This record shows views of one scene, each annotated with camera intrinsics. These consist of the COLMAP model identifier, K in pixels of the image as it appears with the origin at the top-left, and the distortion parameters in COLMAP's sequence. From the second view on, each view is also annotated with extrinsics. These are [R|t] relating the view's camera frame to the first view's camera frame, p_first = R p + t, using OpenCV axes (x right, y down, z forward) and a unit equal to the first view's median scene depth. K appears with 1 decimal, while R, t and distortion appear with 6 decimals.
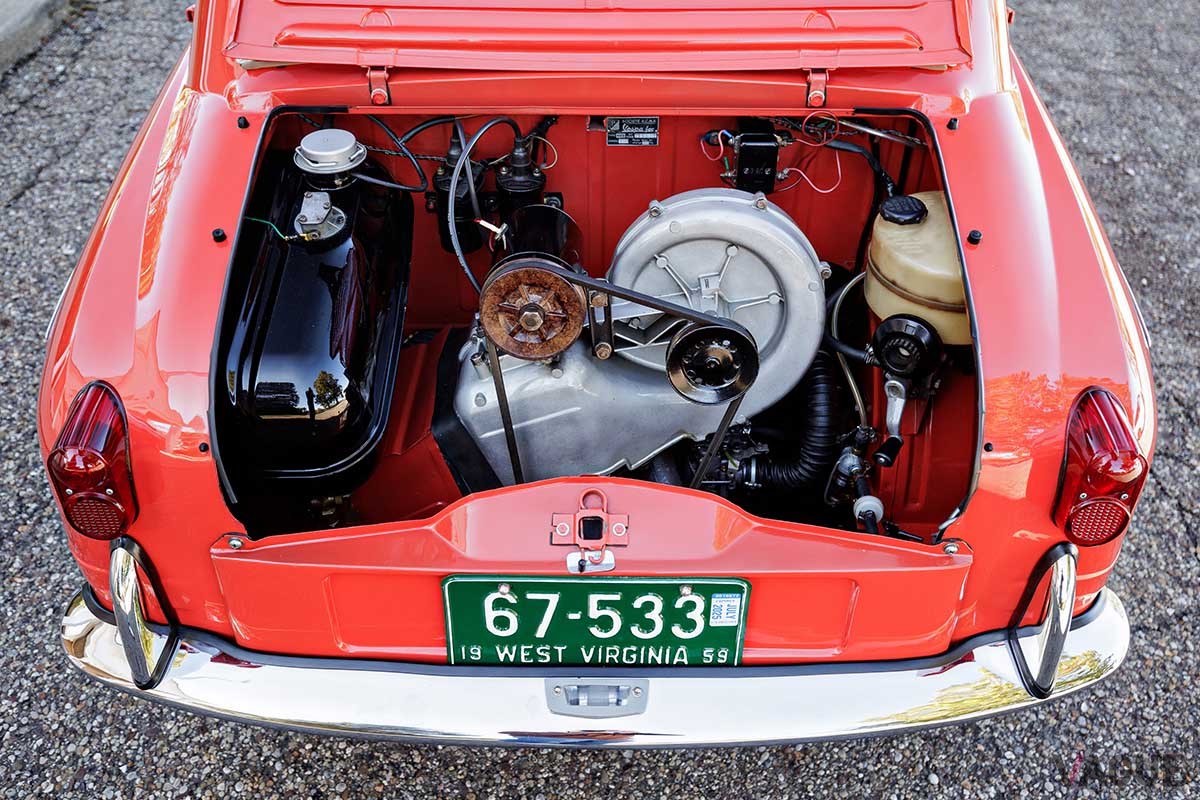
lens RADIAL K [[1070.1, 0, 600.0], [0, 1070.1, 400.0], [0, 0, 1]] dist [0.003234, -0.004009]
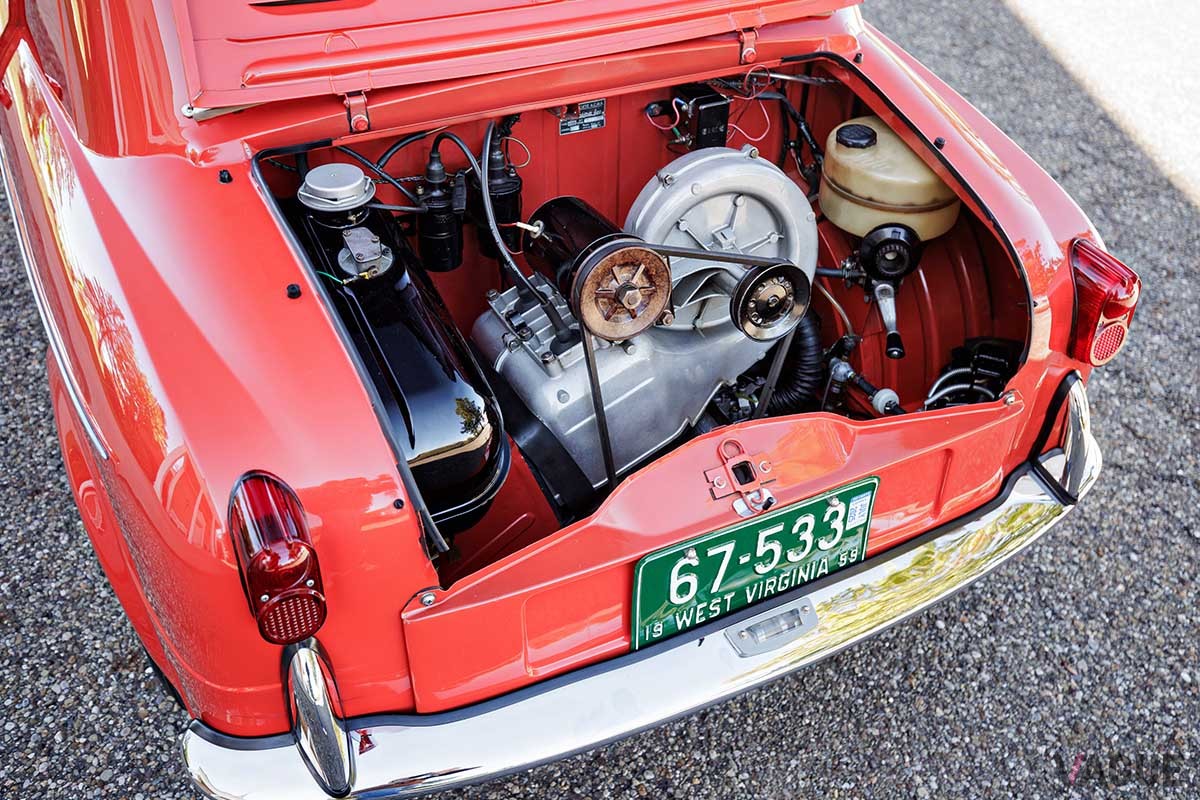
lens RADIAL K [[1073.9, 0, 600.0], [0, 1073.9, 400.0], [0, 0, 1]] dist [0.003067, 0.006888]
pose [[0.891976, -0.268167, 0.363959, -0.446484], [0.273528, 0.961121, 0.037807, -0.025326], [-0.359947, 0.065830, 0.930647, 0.051618]]
